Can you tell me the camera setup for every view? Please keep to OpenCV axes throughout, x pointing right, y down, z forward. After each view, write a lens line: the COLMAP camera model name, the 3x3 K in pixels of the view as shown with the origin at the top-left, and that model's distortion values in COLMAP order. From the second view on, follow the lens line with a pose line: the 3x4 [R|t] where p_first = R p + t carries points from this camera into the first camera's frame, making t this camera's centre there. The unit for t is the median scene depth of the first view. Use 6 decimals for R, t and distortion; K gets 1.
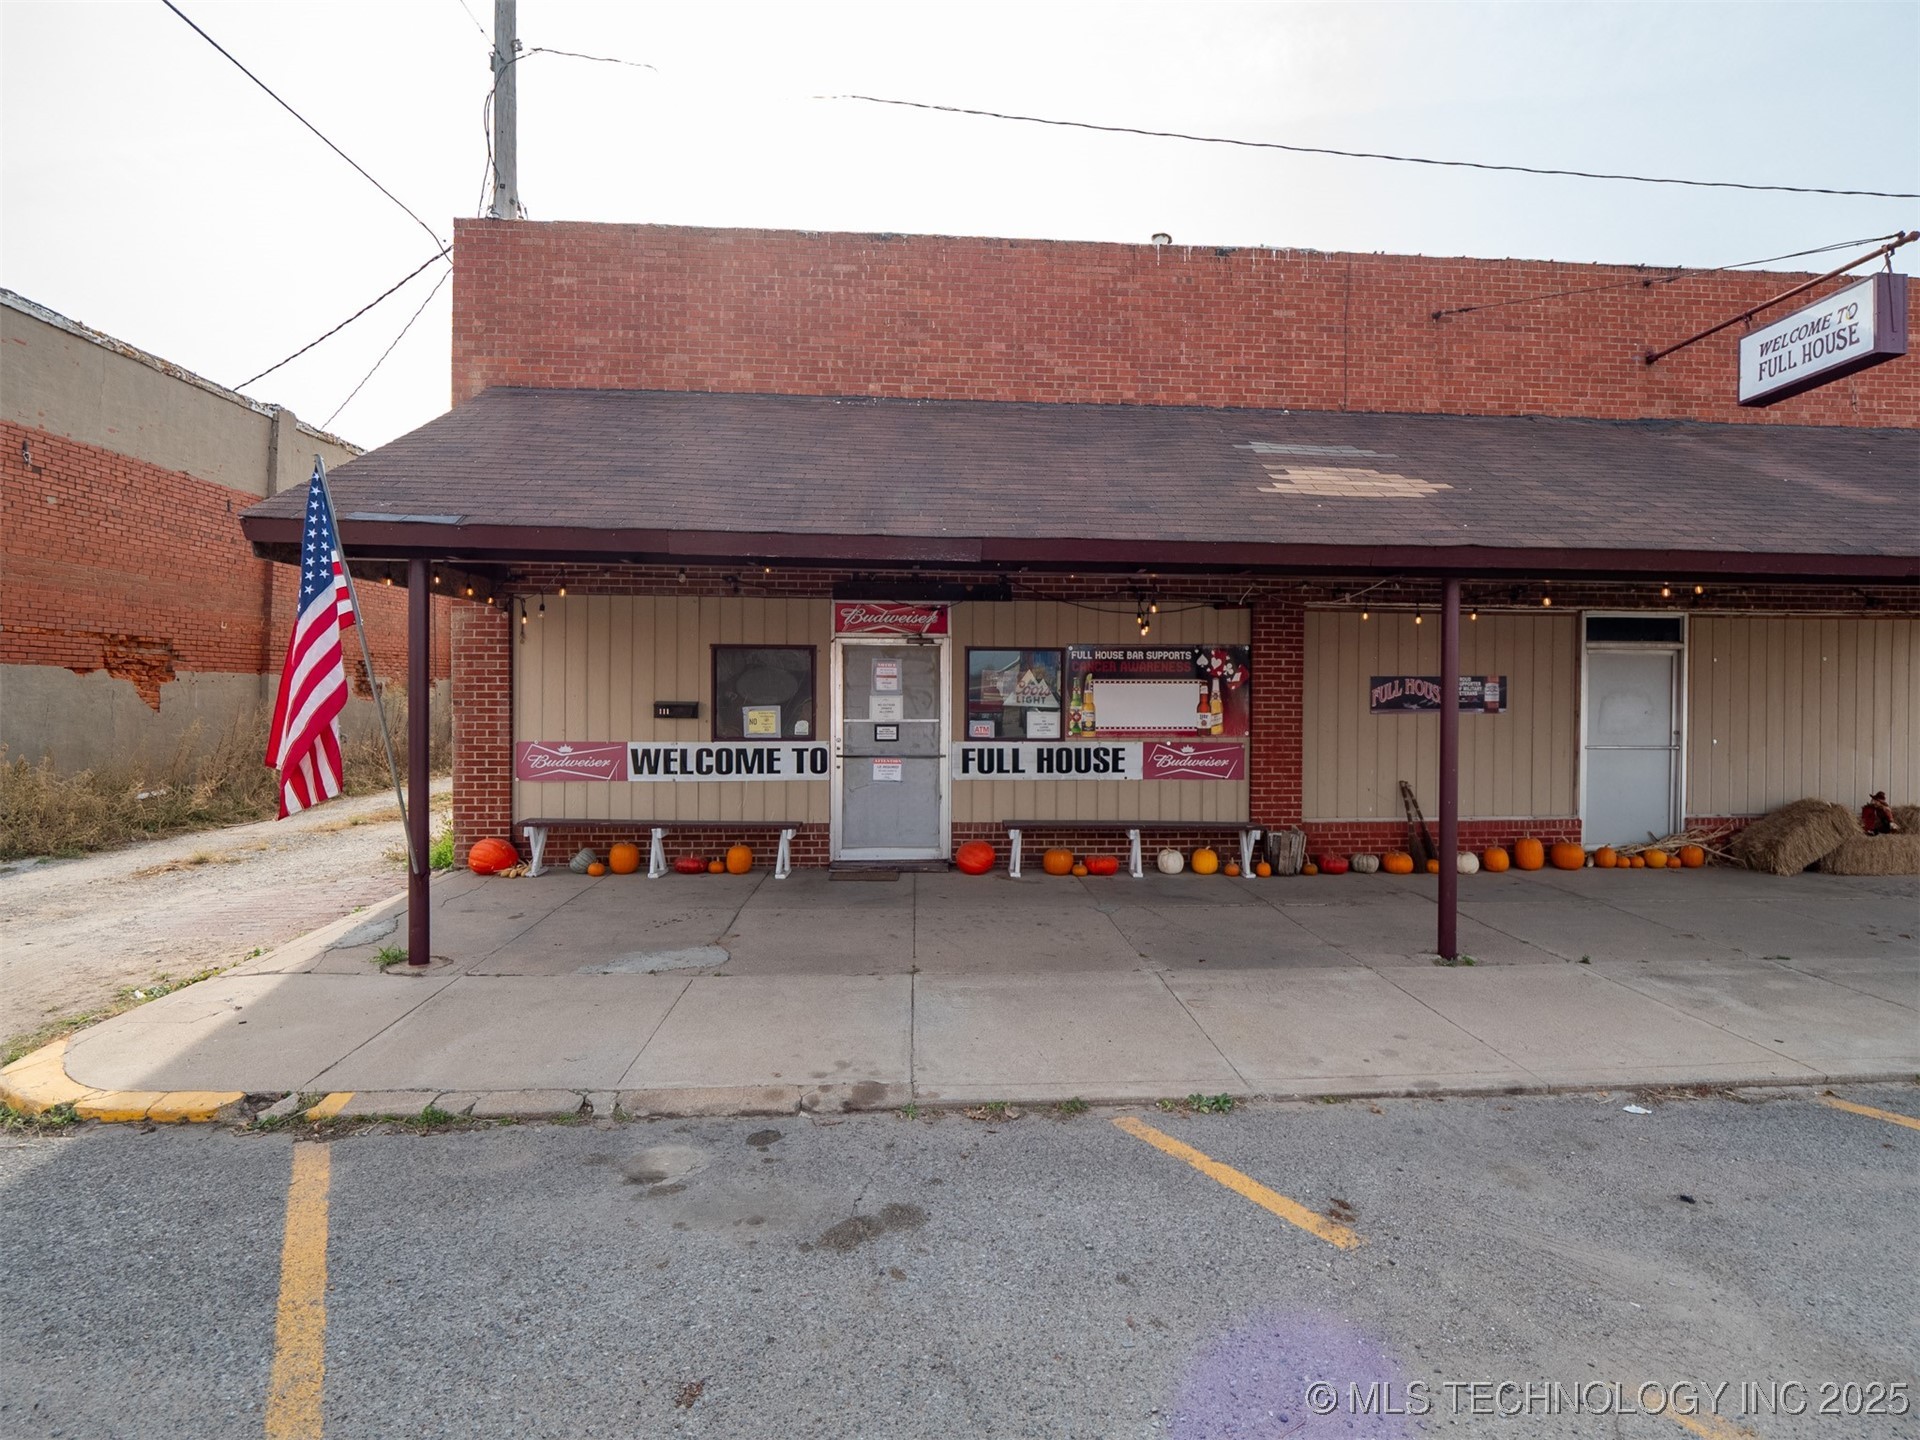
lens RADIAL K [[956.6, 0, 981.4], [0, 956.6, 699.2], [0, 0, 1]] dist [-0.013589, -0.000839]
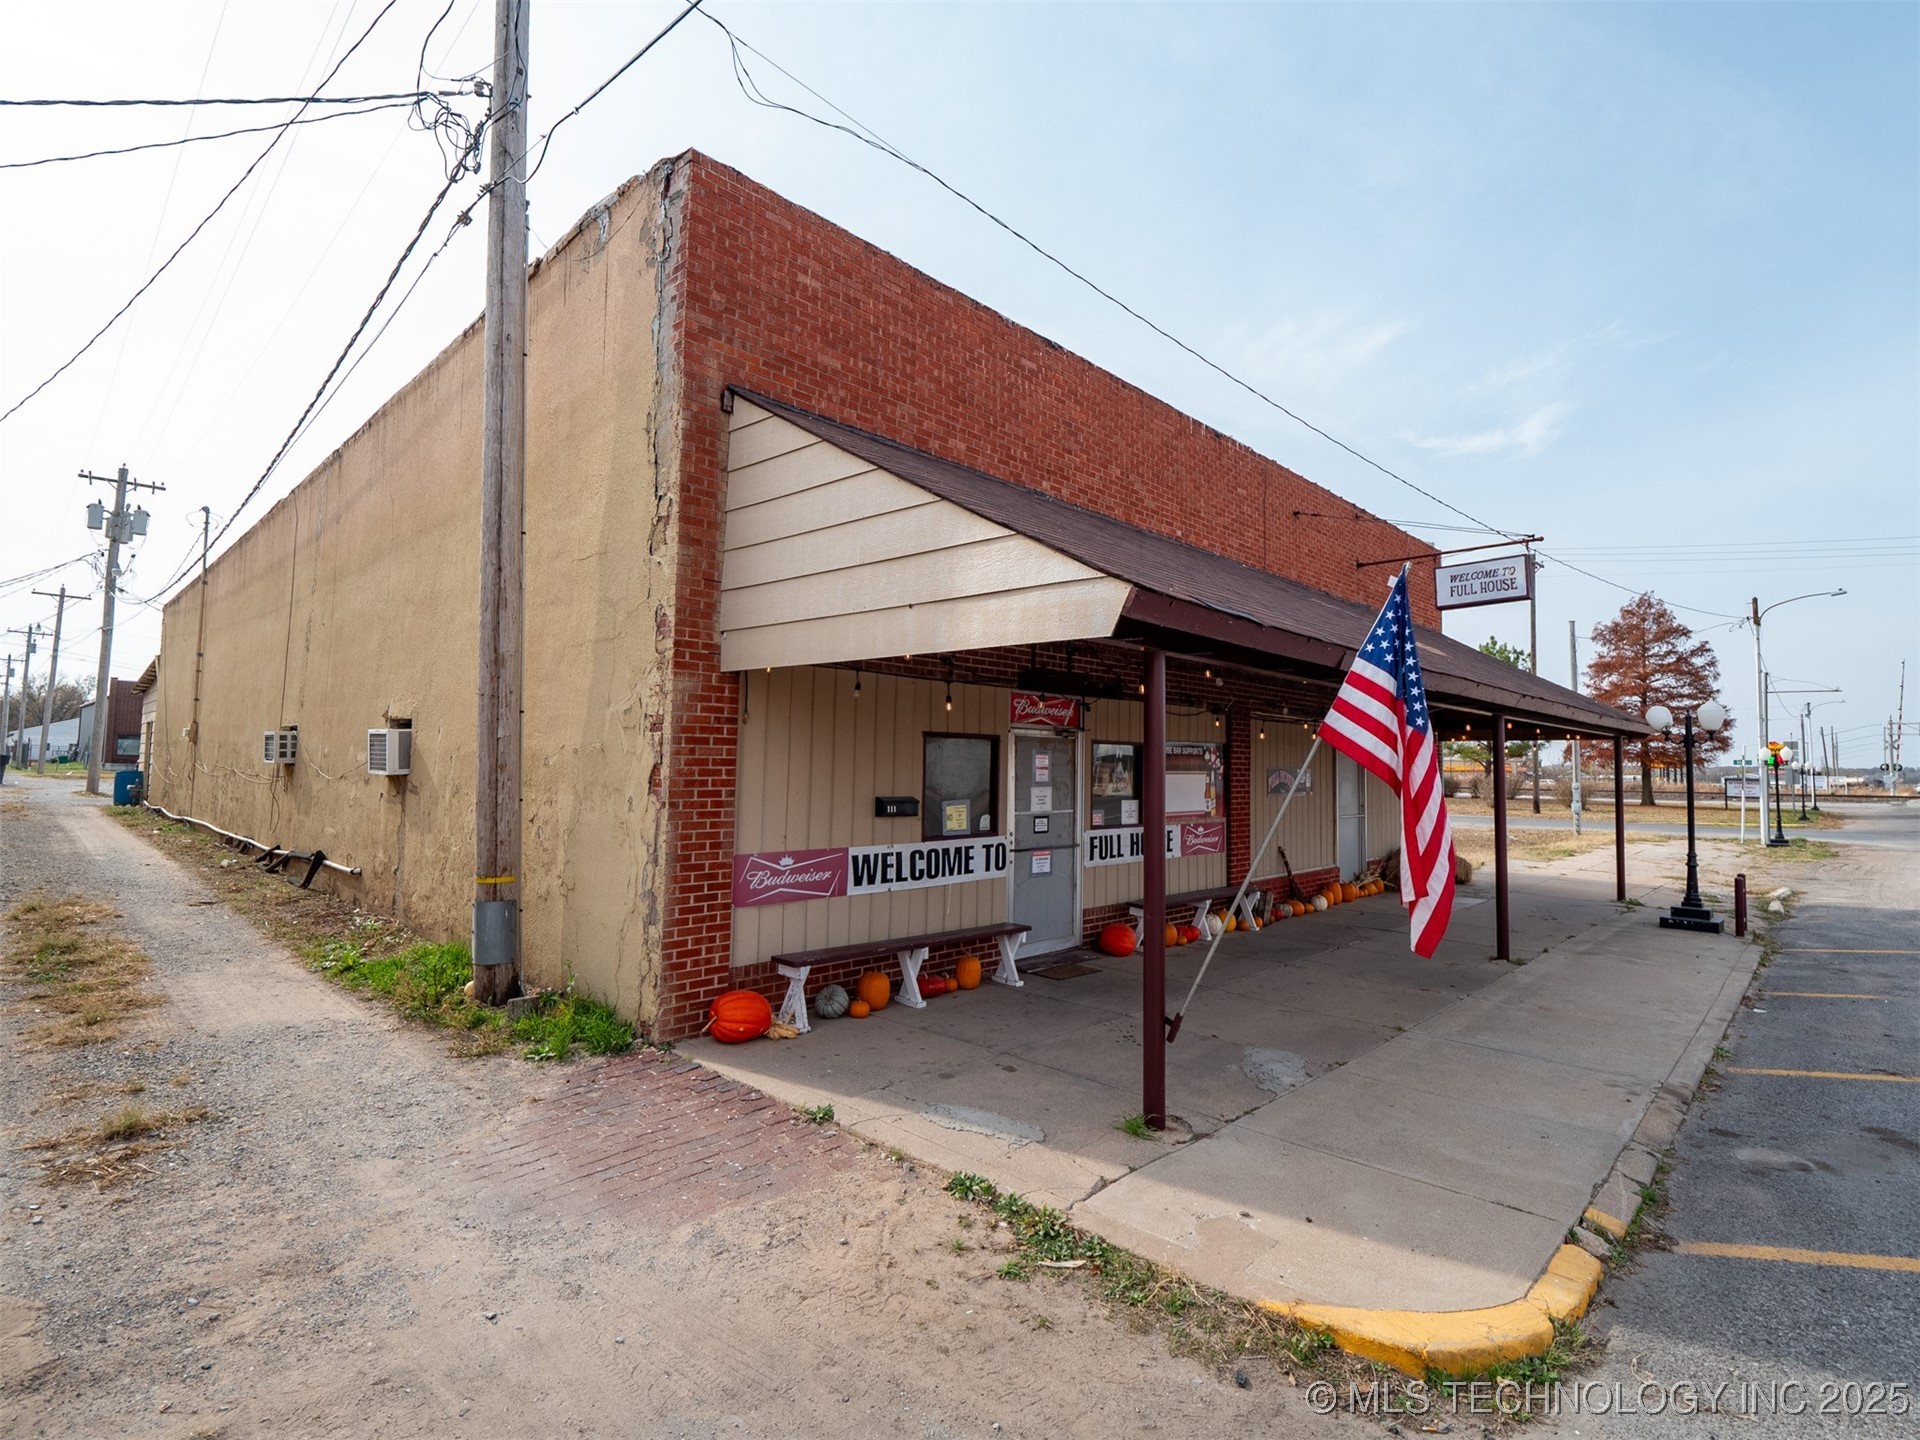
lens RADIAL K [[956.6, 0, 991.3], [0, 956.6, 699.6], [0, 0, 1]] dist [-0.013589, -0.000839]
pose [[0.724252, 0.052711, 0.687518, -0.848827], [-0.006639, 0.997561, -0.069488, -0.025926], [-0.689504, 0.045762, 0.722835, 0.310452]]
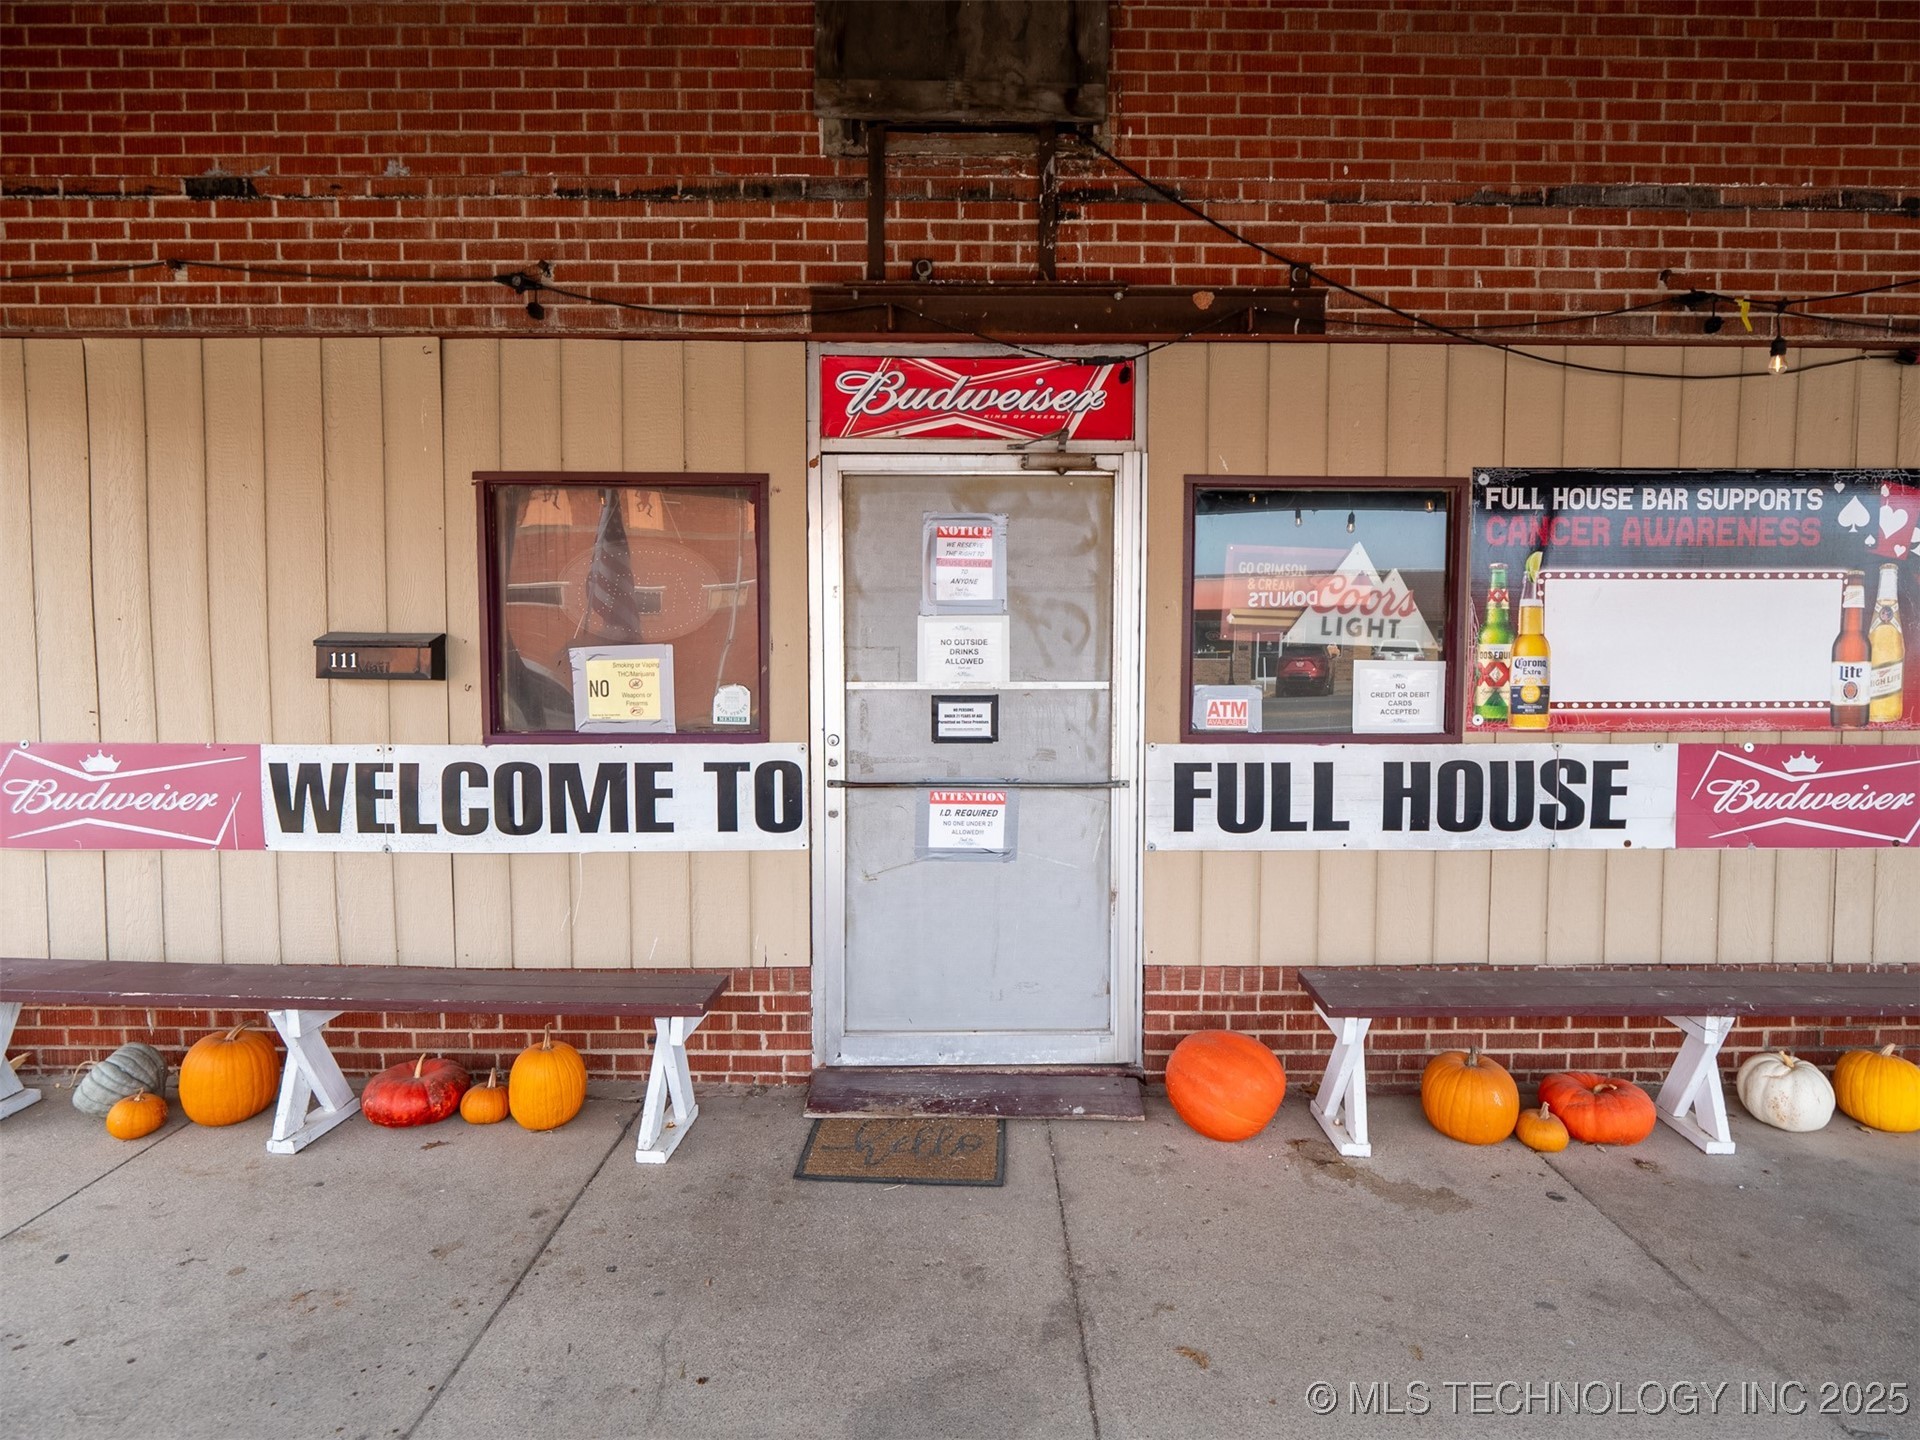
lens RADIAL K [[956.6, 0, 968.9], [0, 956.6, 708.0], [0, 0, 1]] dist [-0.013589, -0.000839]
pose [[0.997824, -0.000760, -0.065935, -0.074895], [0.003179, 0.999325, 0.036598, 0.018073], [0.065862, -0.036728, 0.997153, 0.650456]]
